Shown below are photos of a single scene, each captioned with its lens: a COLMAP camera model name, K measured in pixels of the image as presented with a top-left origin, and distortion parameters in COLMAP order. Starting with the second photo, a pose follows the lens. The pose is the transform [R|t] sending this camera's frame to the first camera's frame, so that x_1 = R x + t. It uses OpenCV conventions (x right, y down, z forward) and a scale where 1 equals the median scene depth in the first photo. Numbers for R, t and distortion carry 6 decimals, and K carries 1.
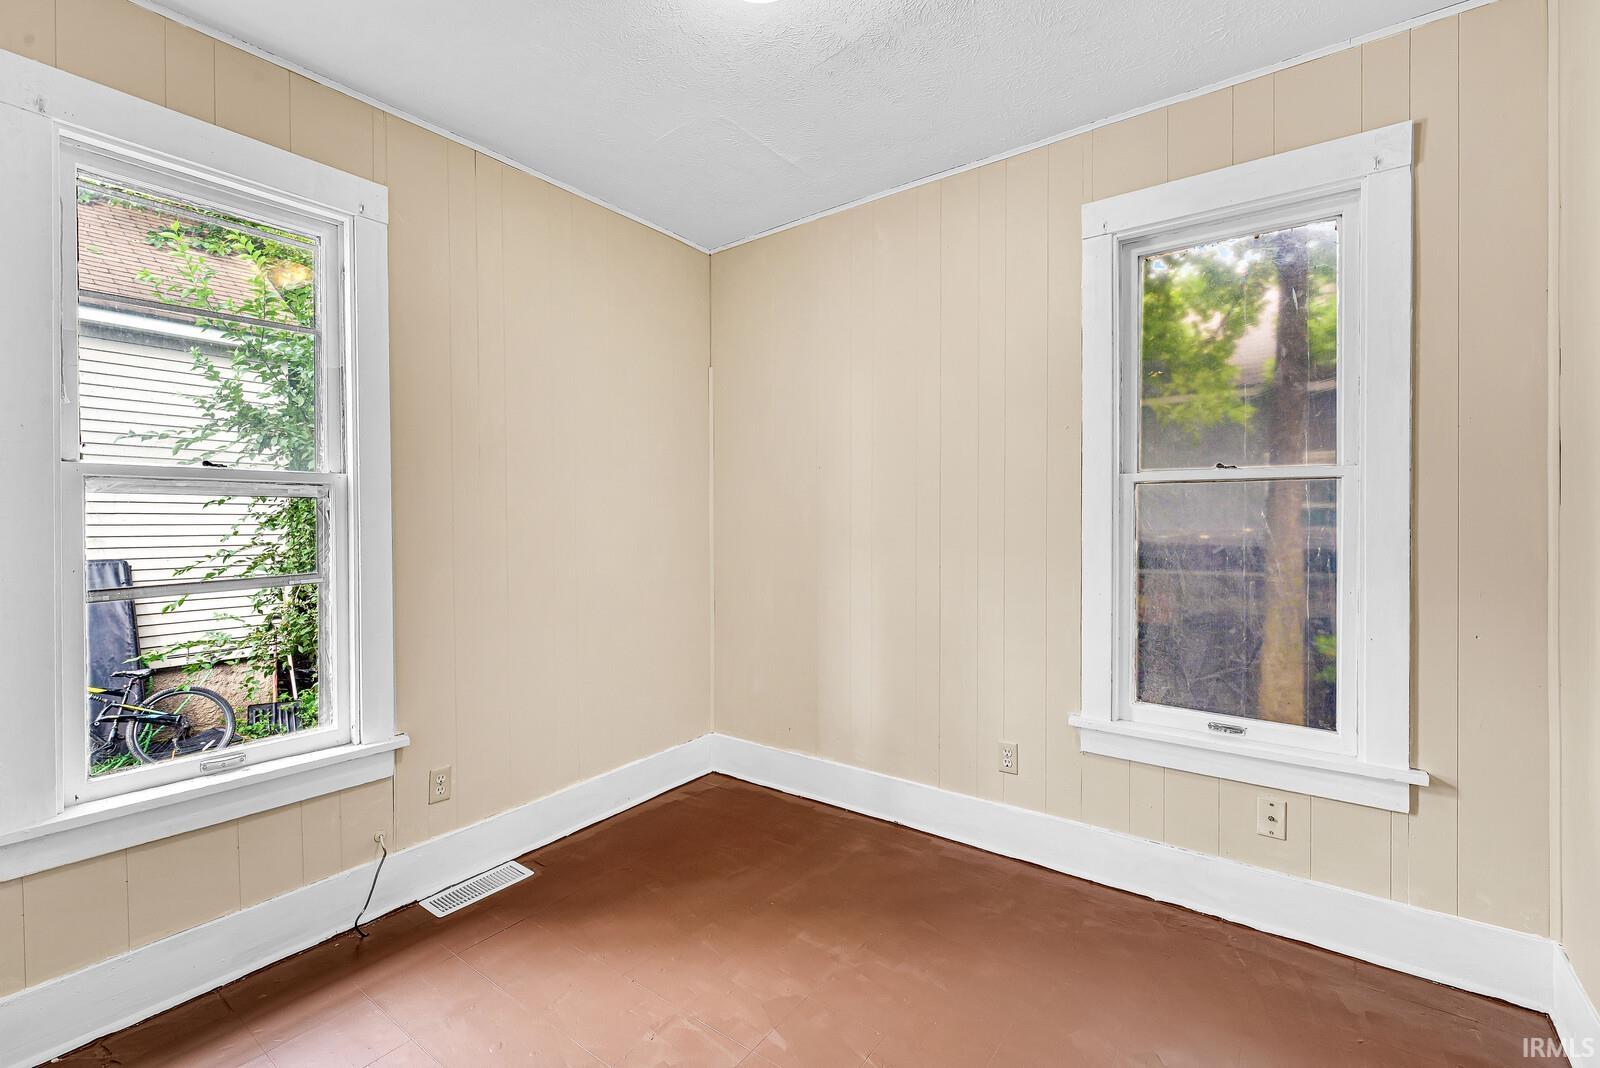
lens RADIAL K [[702.2, 0, 787.0], [0, 702.2, 515.7], [0, 0, 1]] dist [0.001871, -0.000657]
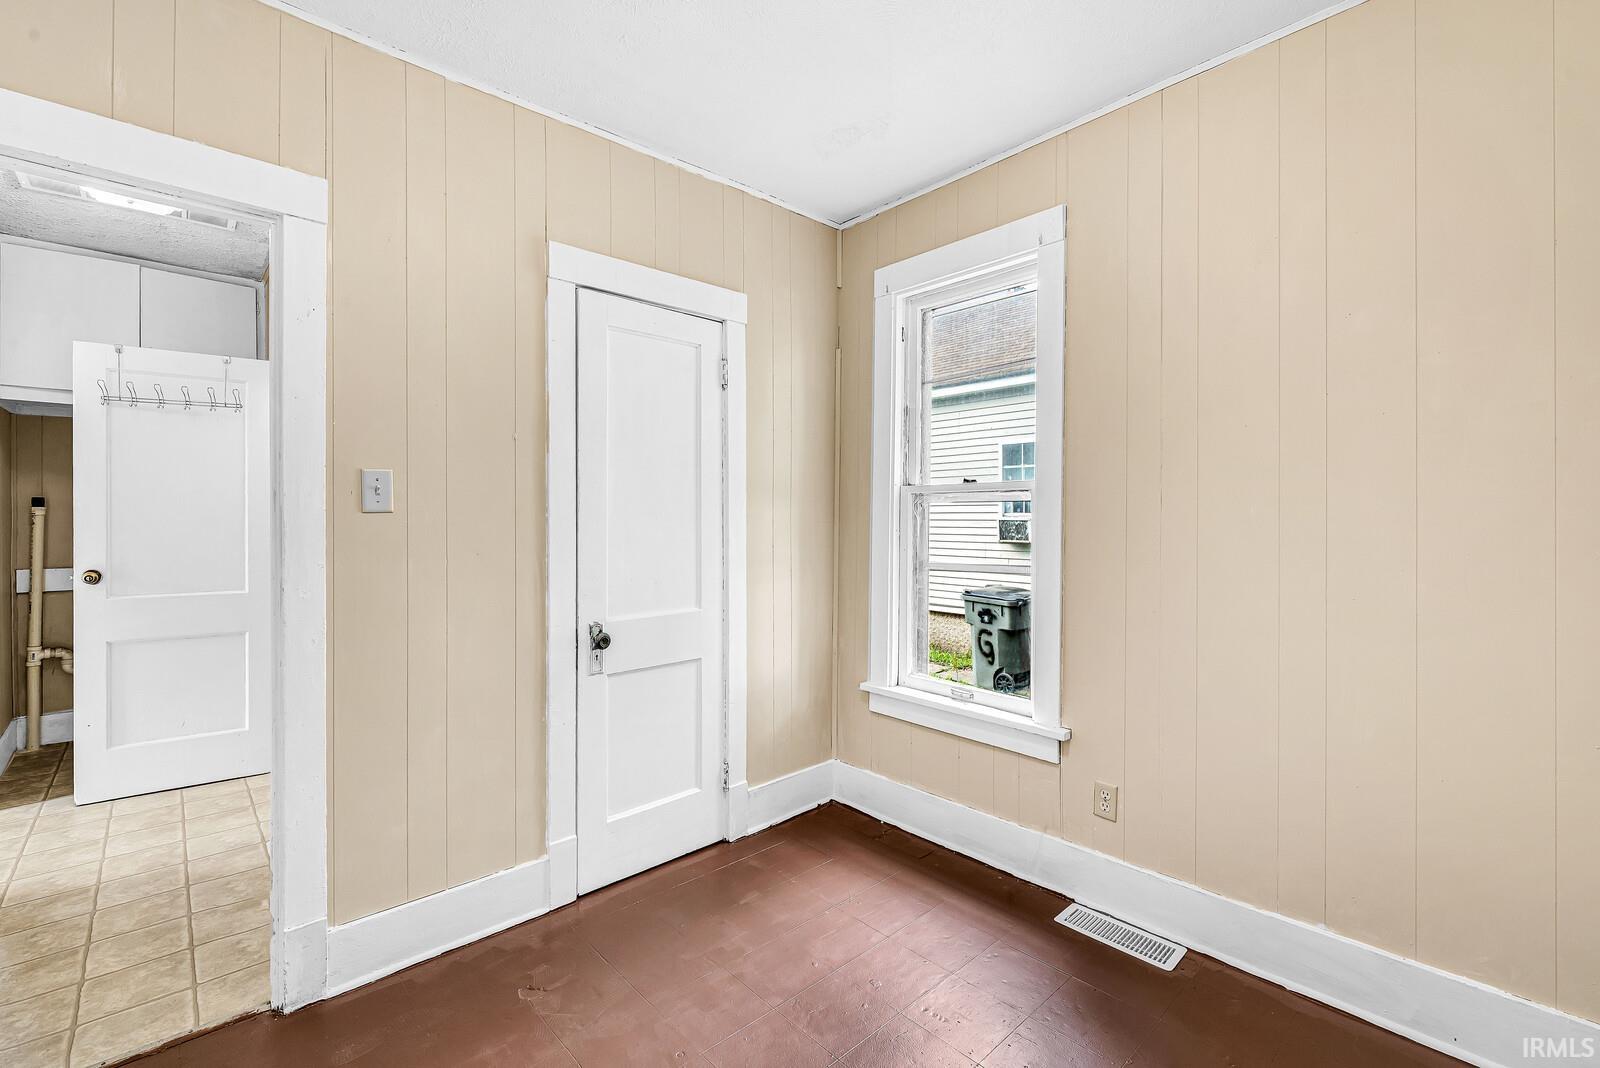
lens RADIAL K [[702.2, 0, 787.0], [0, 702.2, 515.7], [0, 0, 1]] dist [0.001871, -0.000657]
pose [[-0.199306, -0.004456, -0.979927, 0.557638], [0.001991, 0.999986, -0.004952, 0.003709], [0.979935, -0.002938, -0.199295, 0.827928]]
